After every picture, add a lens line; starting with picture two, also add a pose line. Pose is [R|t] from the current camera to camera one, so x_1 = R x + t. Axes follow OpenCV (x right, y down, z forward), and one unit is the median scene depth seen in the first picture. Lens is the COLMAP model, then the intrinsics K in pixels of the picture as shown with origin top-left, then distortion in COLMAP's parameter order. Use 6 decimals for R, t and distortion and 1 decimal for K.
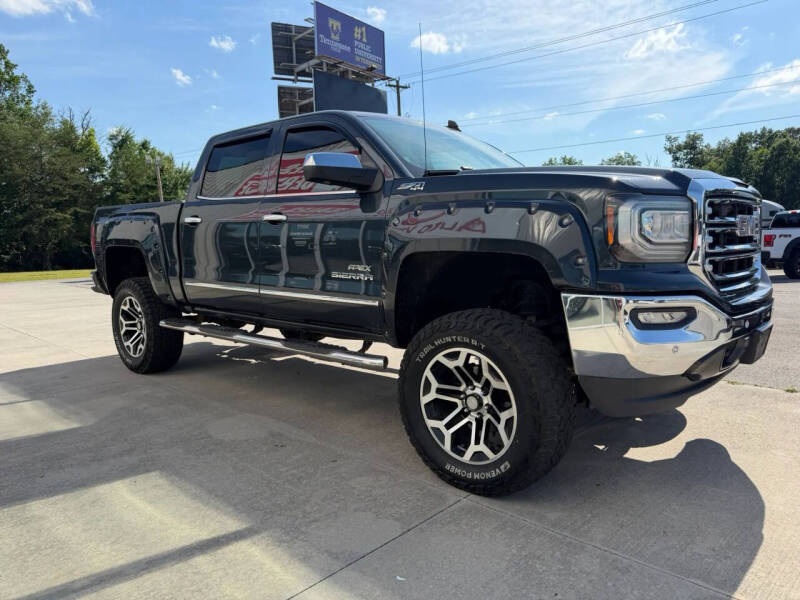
lens RADIAL K [[569.8, 0, 407.7], [0, 569.8, 303.7], [0, 0, 1]] dist [0.021898, -0.029910]
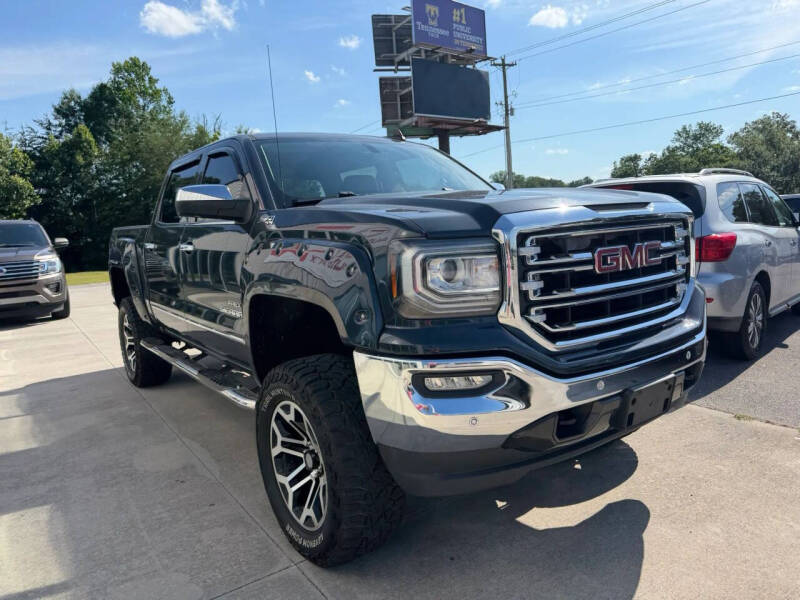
lens RADIAL K [[569.8, 0, 406.9], [0, 569.8, 298.6], [0, 0, 1]] dist [0.021898, -0.029910]
pose [[0.976672, -0.012573, -0.214367, 0.403659], [0.017116, 0.999666, 0.019352, -0.086720], [0.214052, -0.022570, 0.976562, 0.125465]]
